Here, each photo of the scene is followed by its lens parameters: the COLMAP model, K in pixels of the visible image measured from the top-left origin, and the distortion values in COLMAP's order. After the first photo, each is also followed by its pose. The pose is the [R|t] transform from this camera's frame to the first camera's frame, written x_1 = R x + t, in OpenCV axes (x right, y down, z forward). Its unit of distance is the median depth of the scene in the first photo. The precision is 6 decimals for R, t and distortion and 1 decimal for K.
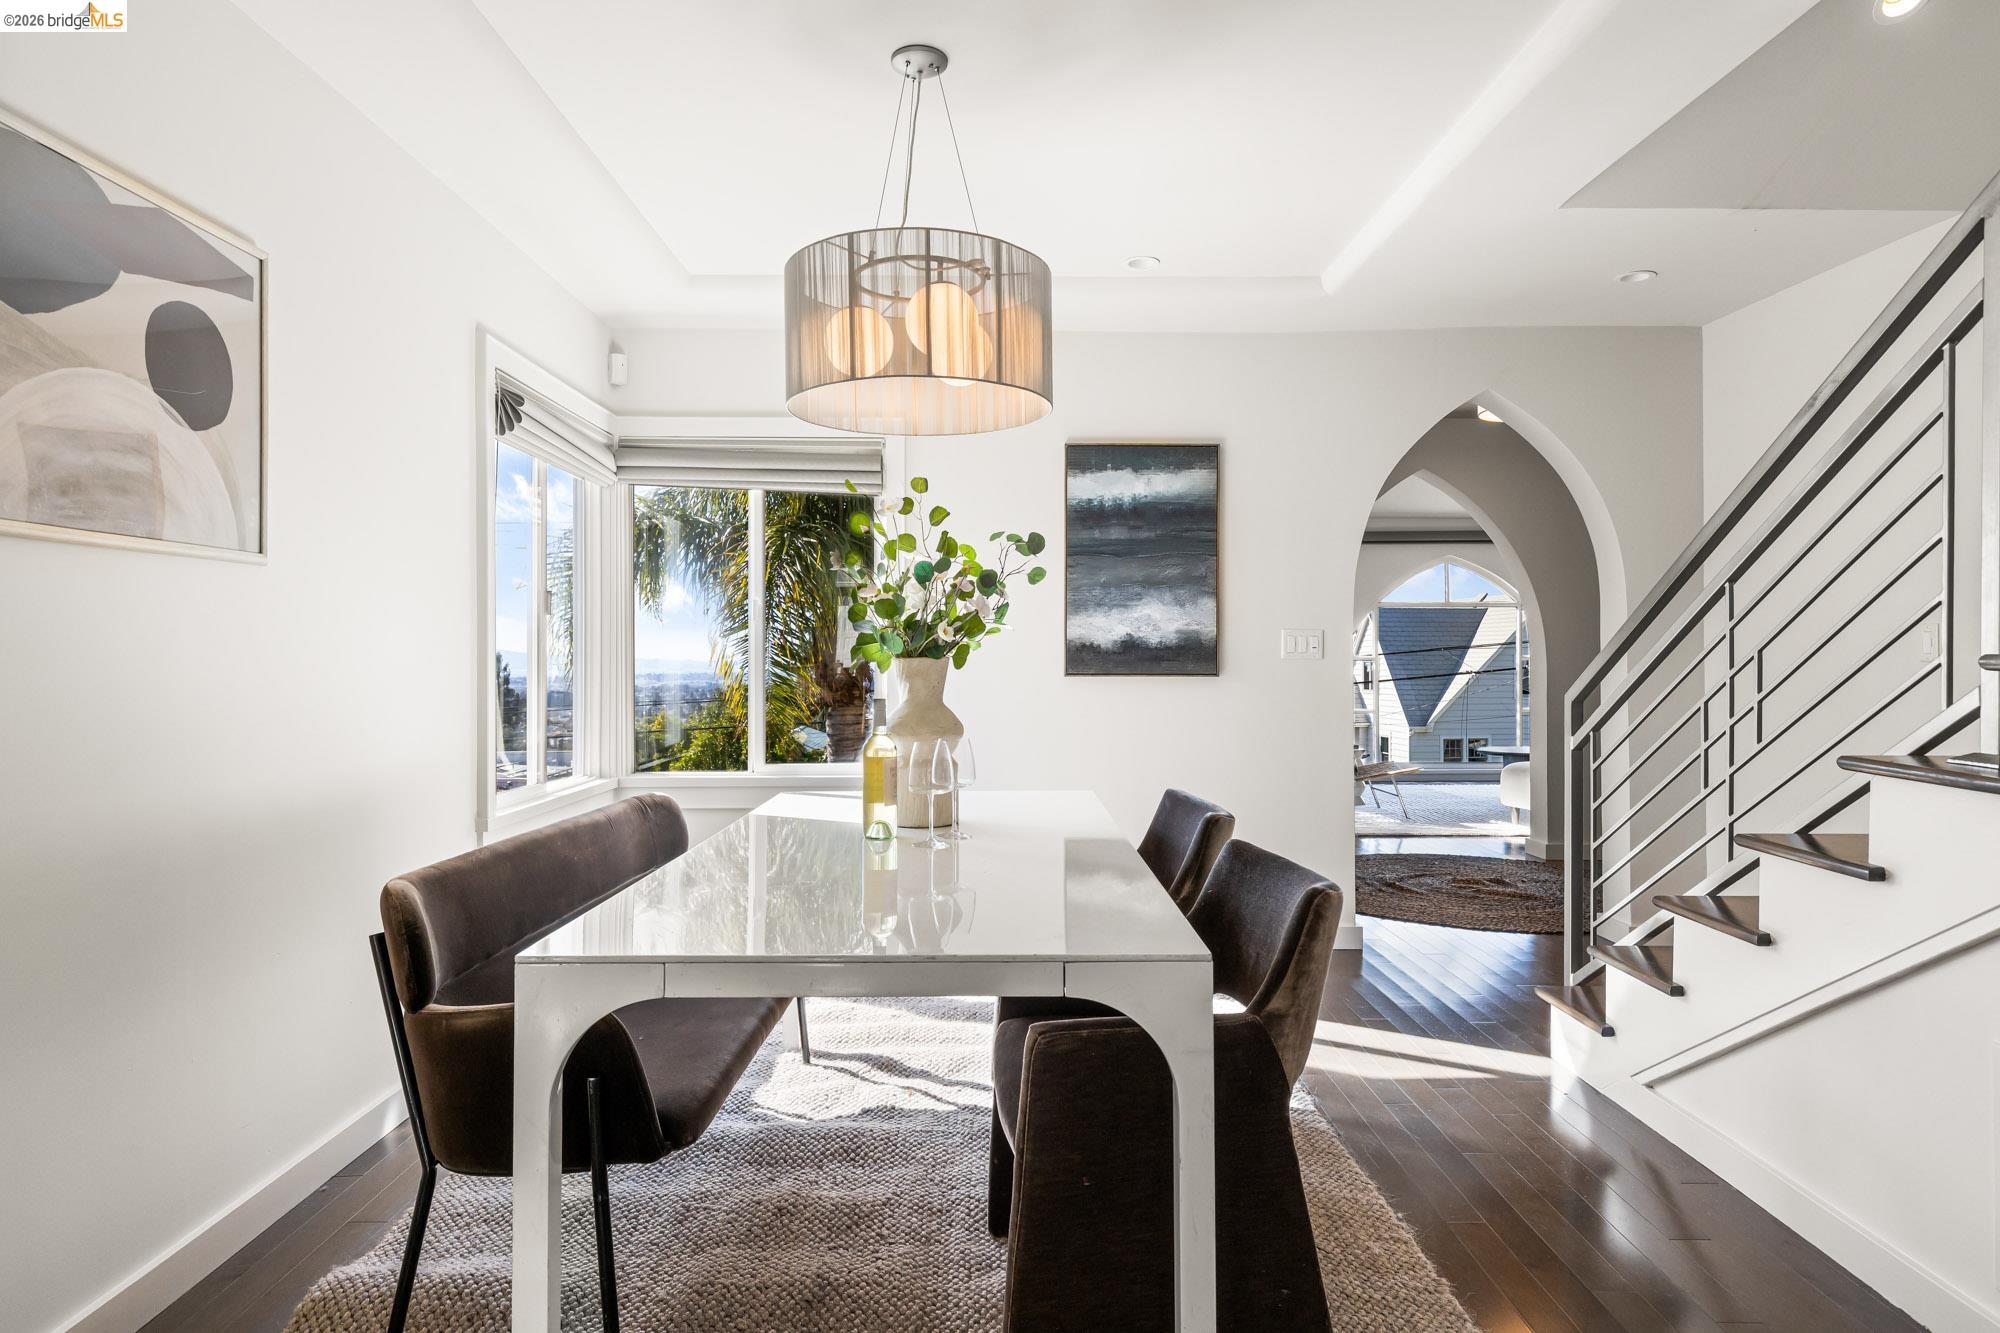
lens RADIAL K [[1133.4, 0, 1009.8], [0, 1133.4, 663.6], [0, 0, 1]] dist [0.006110, 0.000075]
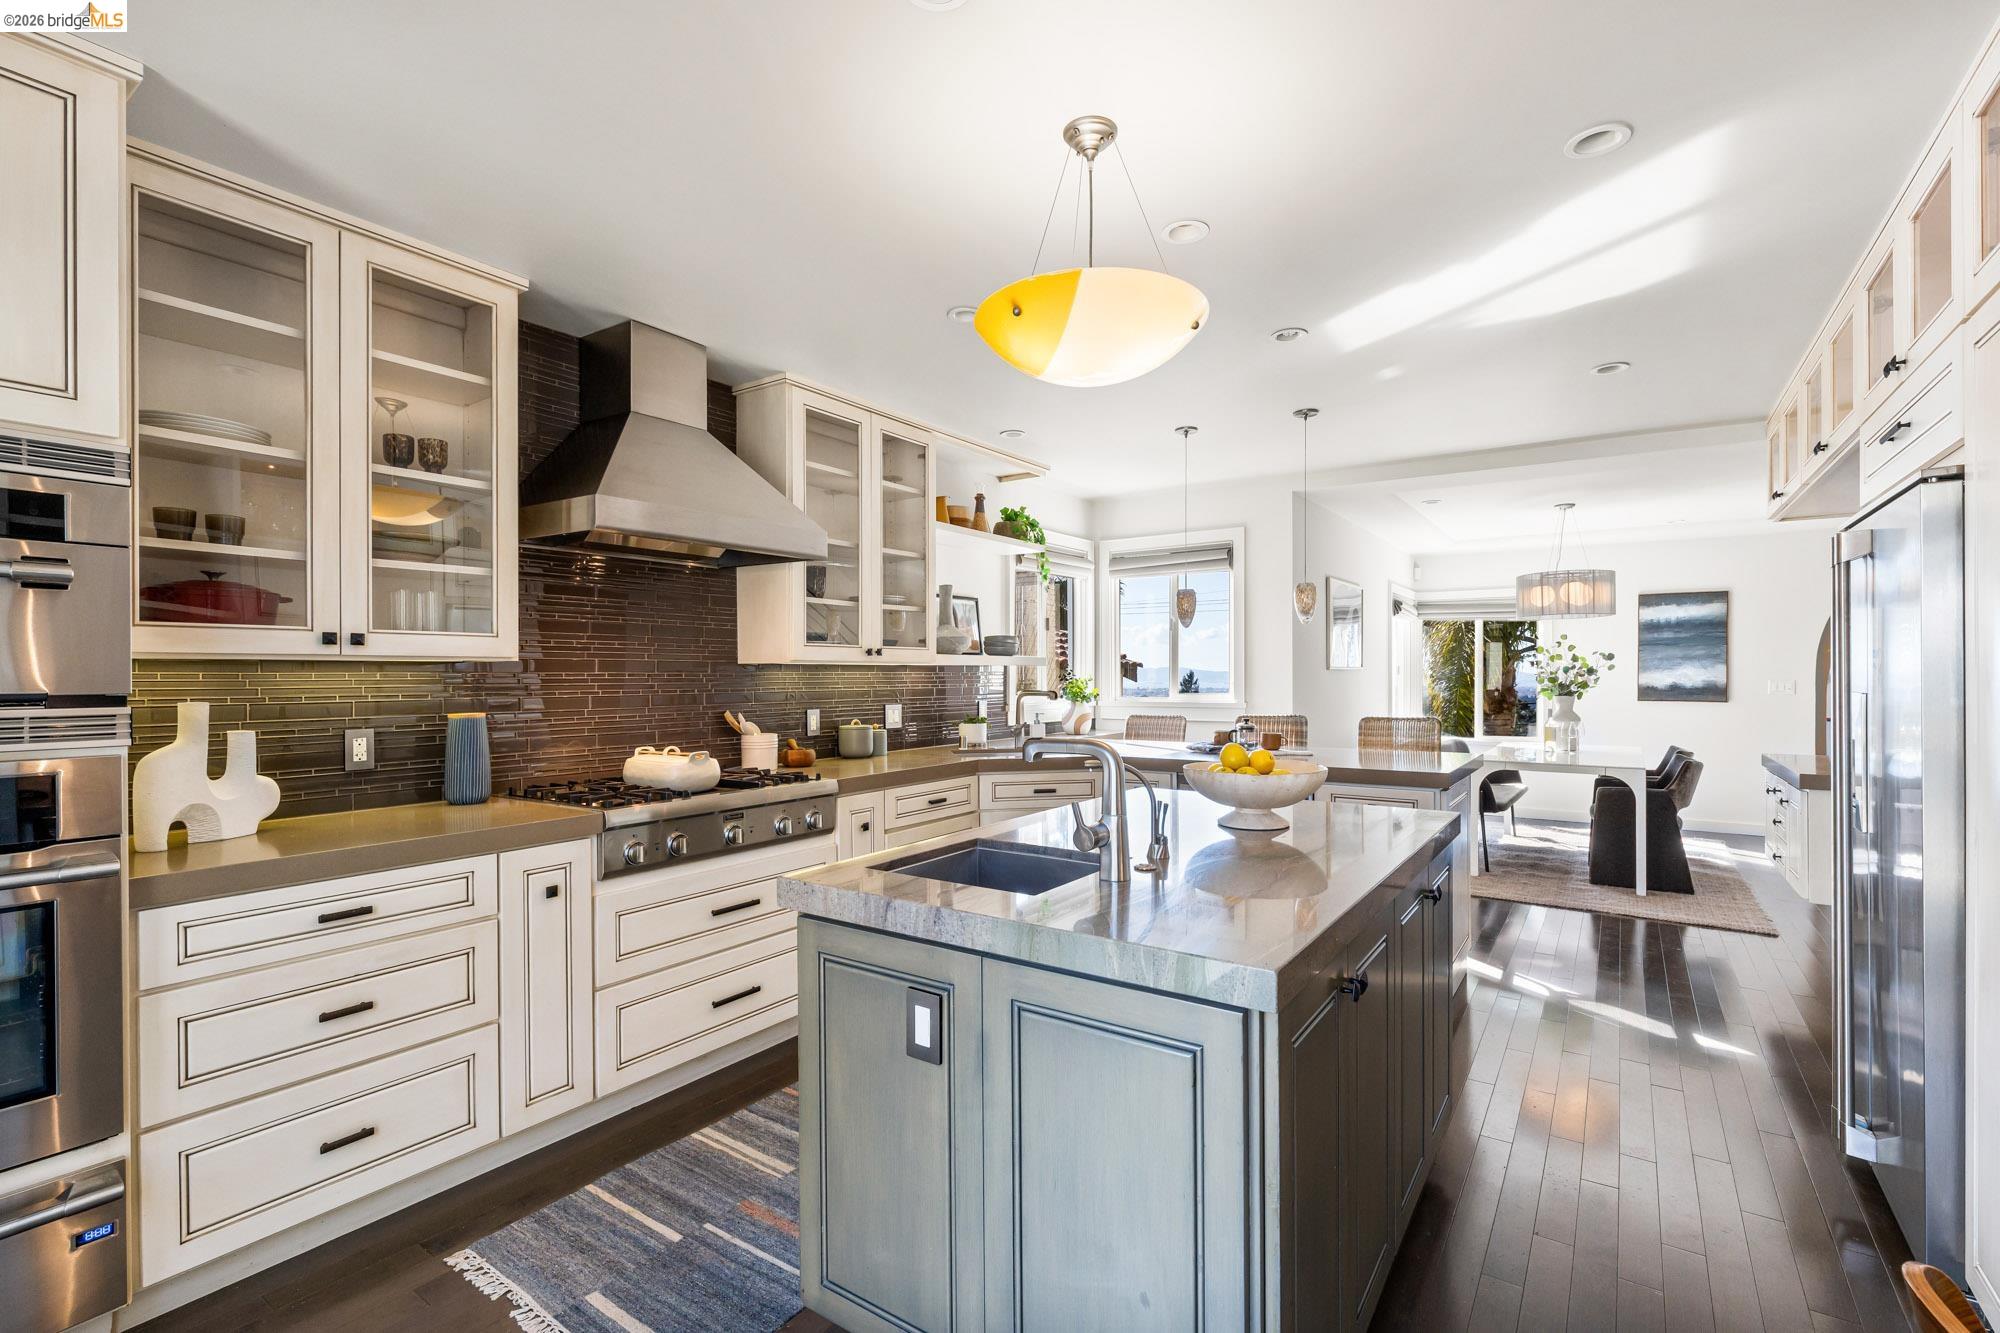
lens RADIAL K [[895.9, 0, 1007.9], [0, 895.9, 672.2], [0, 0, 1]] dist [0.003375, 0.000124]
pose [[0.817989, 0.003832, -0.575221, 0.052471], [-0.006512, 0.999975, -0.002598, -0.032374], [0.575197, 0.005871, 0.817994, -1.132575]]
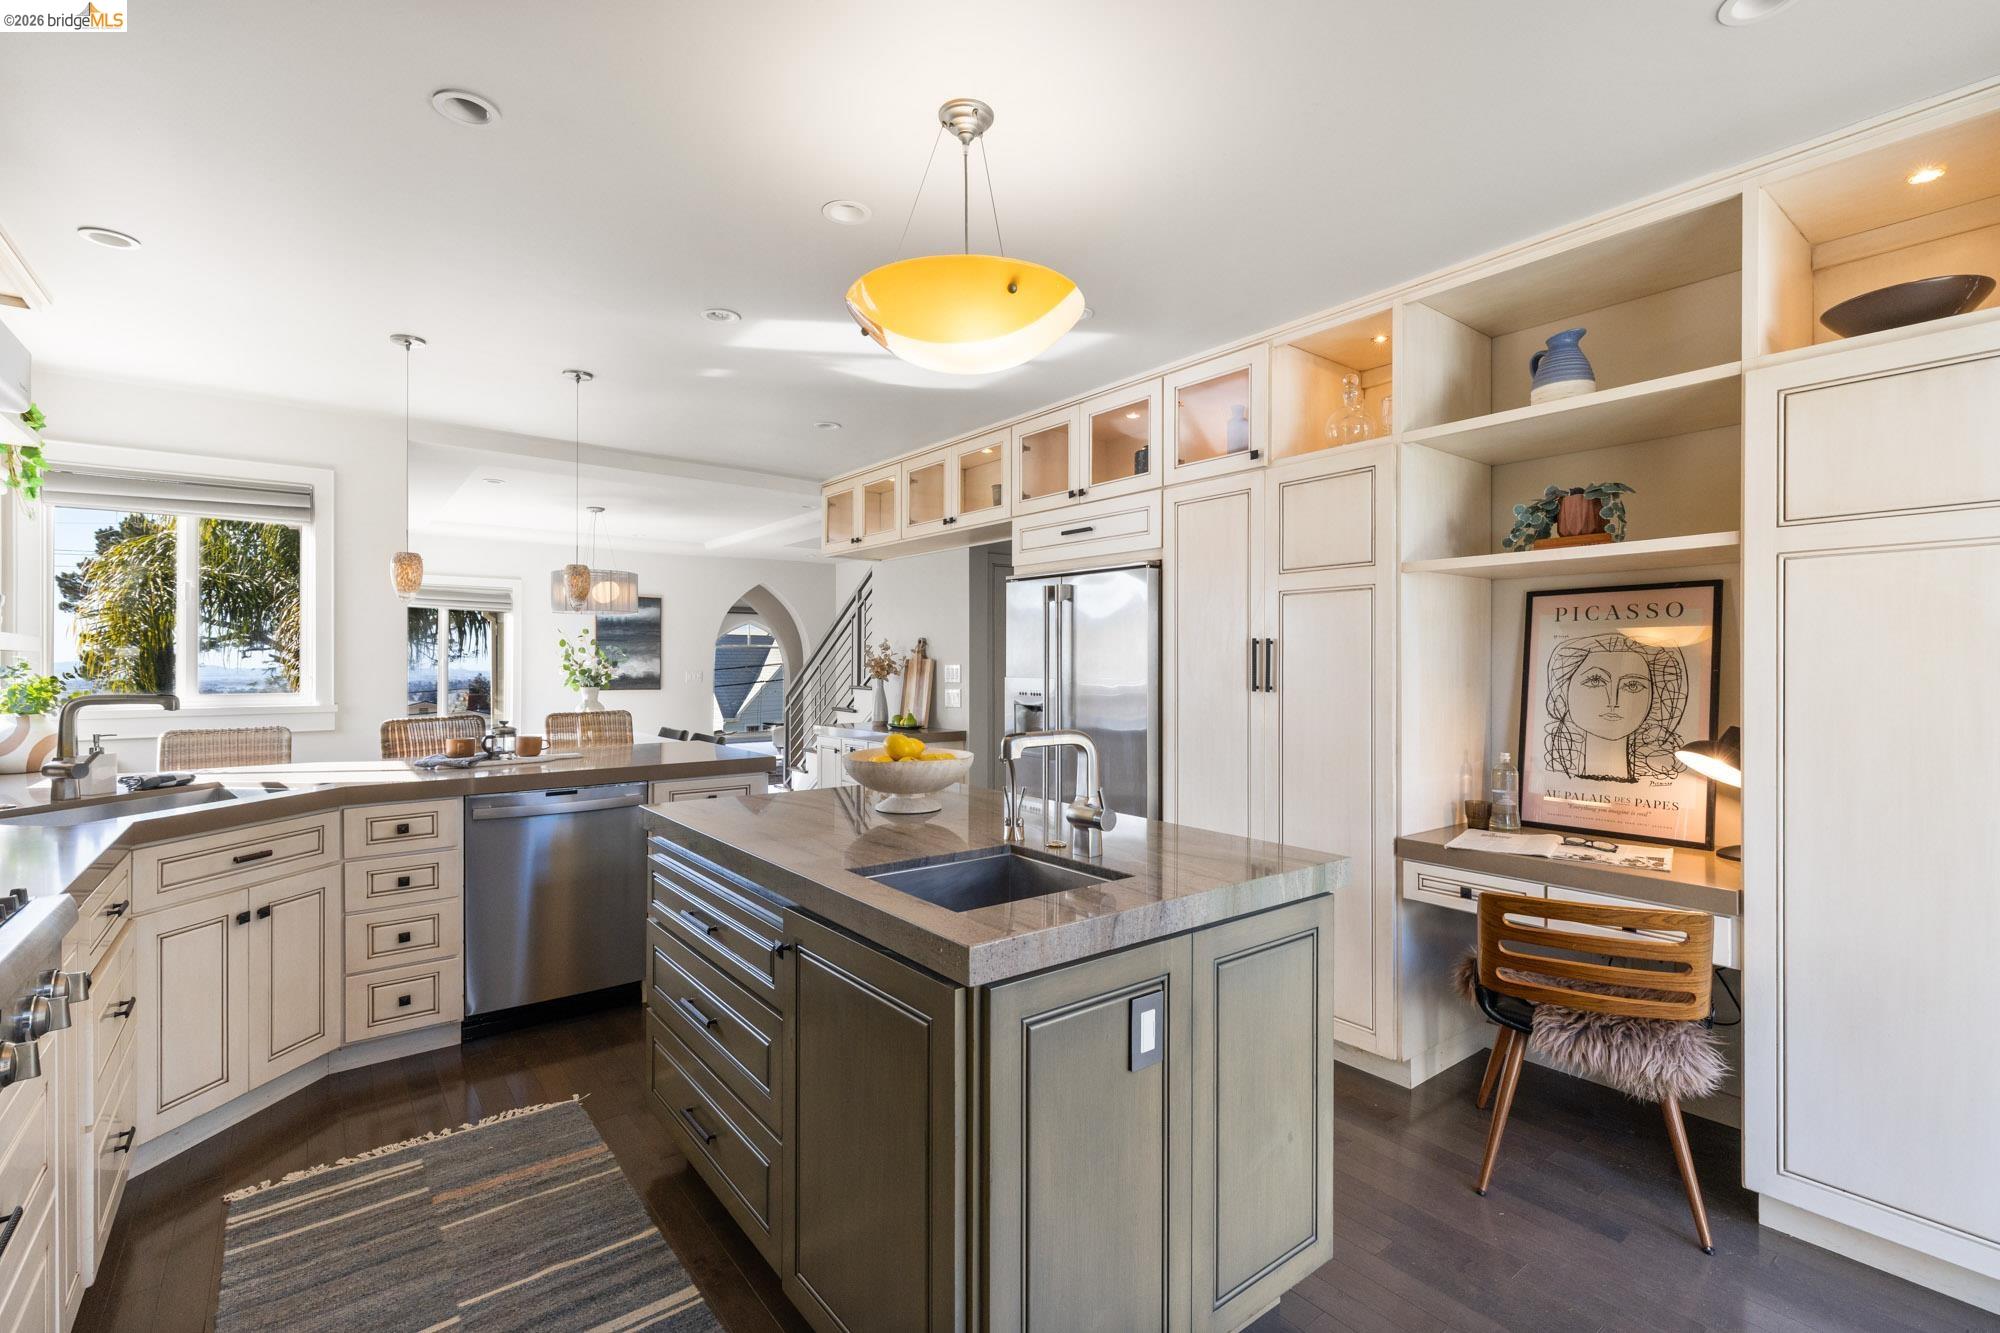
lens RADIAL K [[895.9, 0, 1018.9], [0, 895.9, 668.6], [0, 0, 1]] dist [0.003375, 0.000124]
pose [[0.790049, 0.003578, 0.613033, -0.423676], [-0.001554, 0.999991, -0.003835, -0.030322], [-0.613042, 0.002077, 0.790048, -1.102562]]
